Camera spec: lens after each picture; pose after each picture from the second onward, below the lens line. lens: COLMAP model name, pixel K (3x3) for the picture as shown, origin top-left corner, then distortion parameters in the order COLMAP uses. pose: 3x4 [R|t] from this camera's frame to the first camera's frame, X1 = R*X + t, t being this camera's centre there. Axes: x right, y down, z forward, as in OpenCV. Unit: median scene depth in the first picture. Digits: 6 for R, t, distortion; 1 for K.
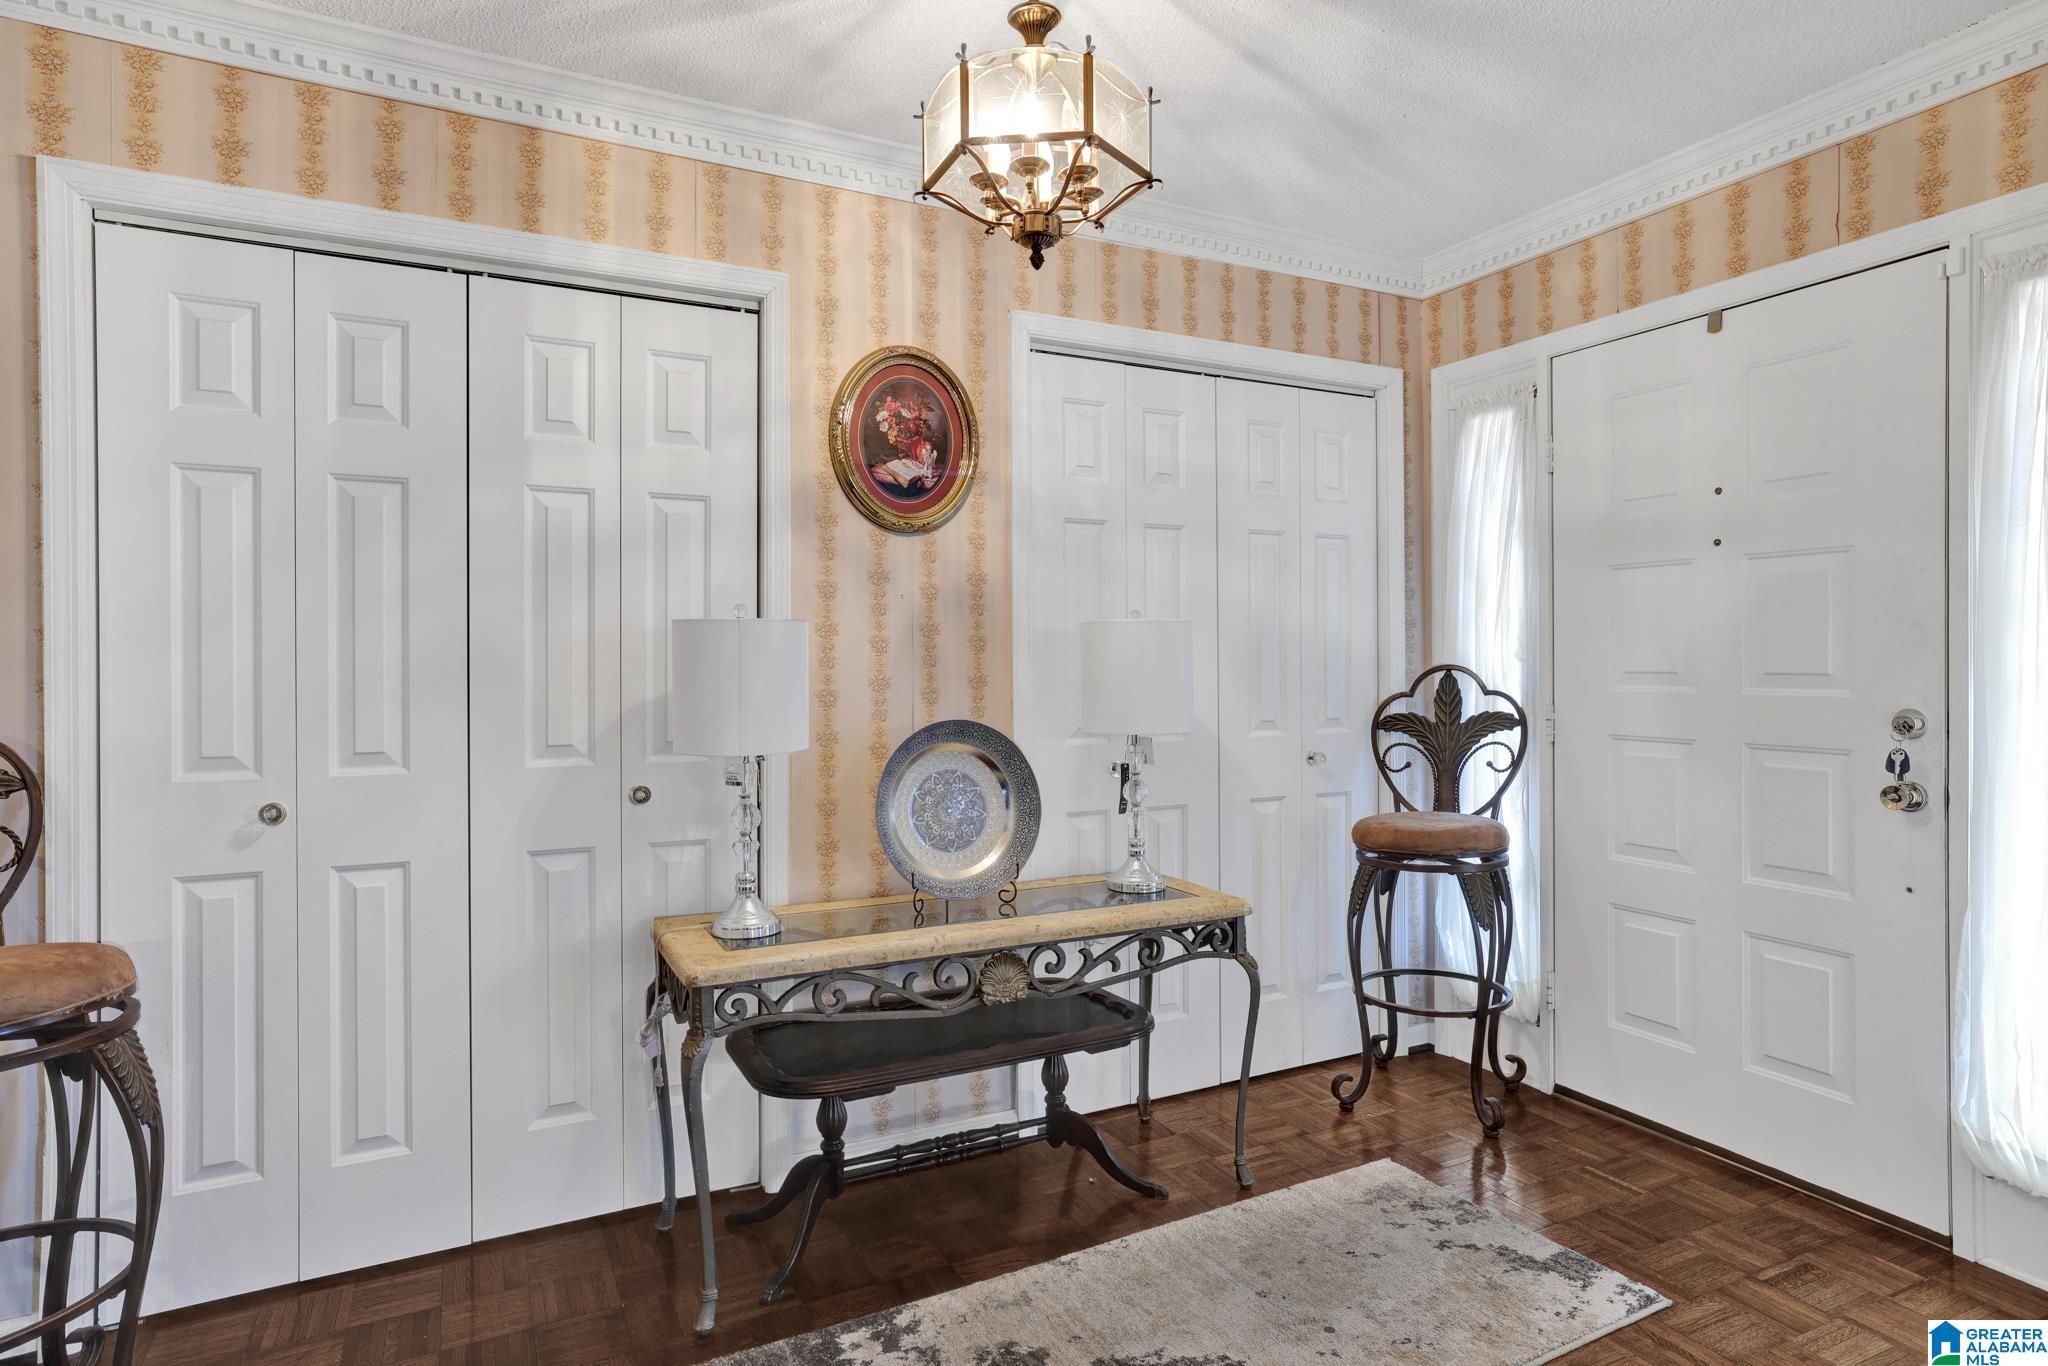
lens RADIAL K [[1144.1, 0, 1020.7], [0, 1144.1, 666.4], [0, 0, 1]] dist [0.006238, 0.002856]
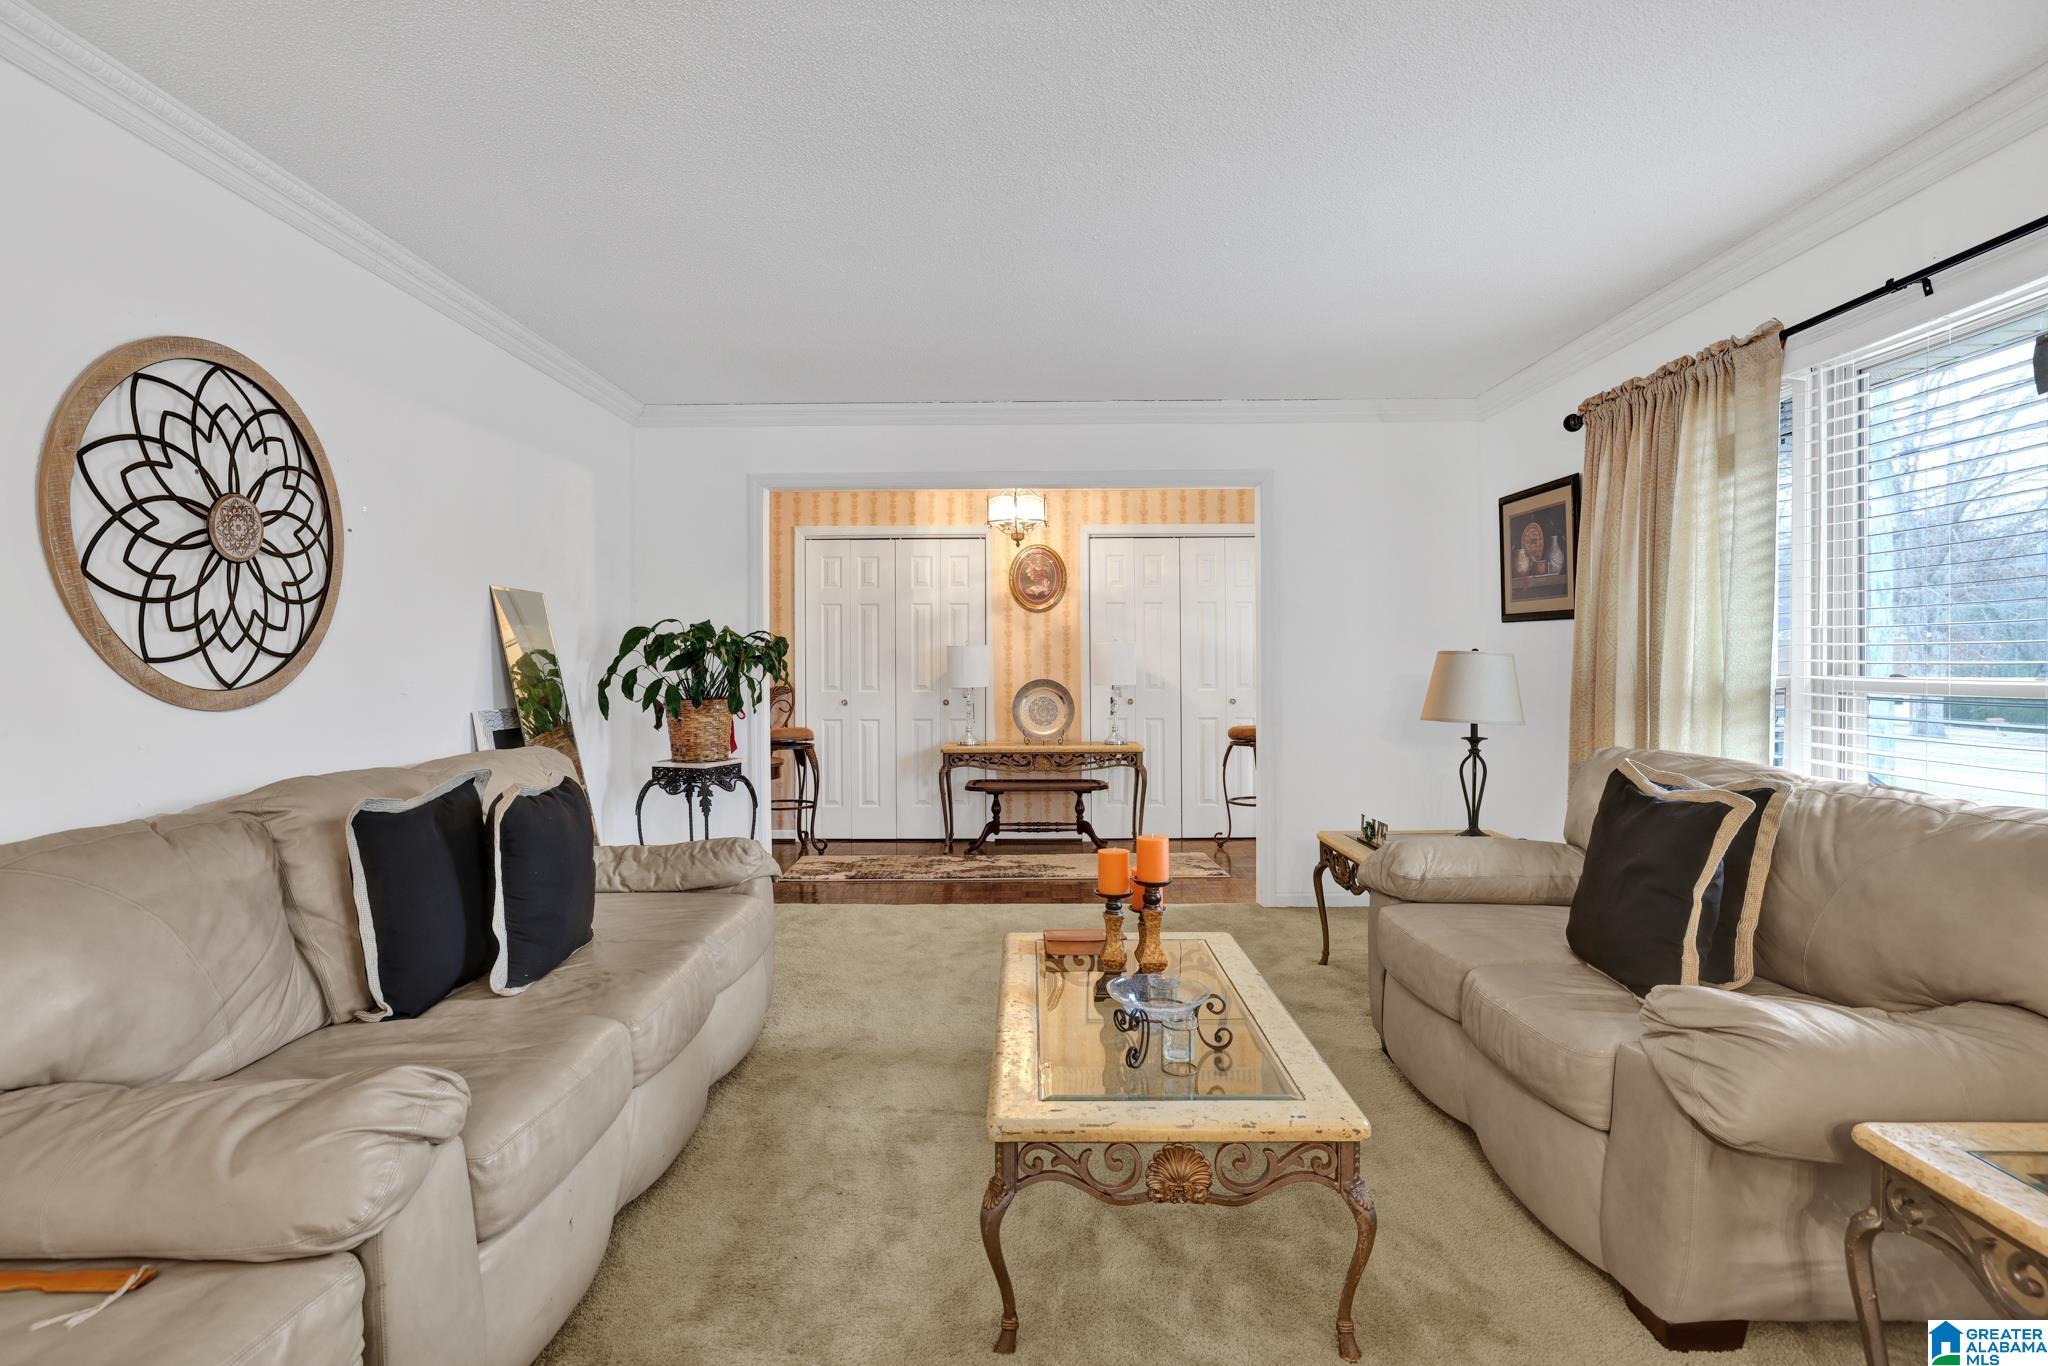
lens RADIAL K [[1046.0, 0, 1010.6], [0, 1046.0, 661.4], [0, 0, 1]] dist [-0.004069, 0.002227]
pose [[0.889719, -0.002408, -0.456501, 1.049735], [0.001758, 0.999997, -0.001848, 0.007515], [0.456504, 0.000842, 0.889721, -1.344683]]
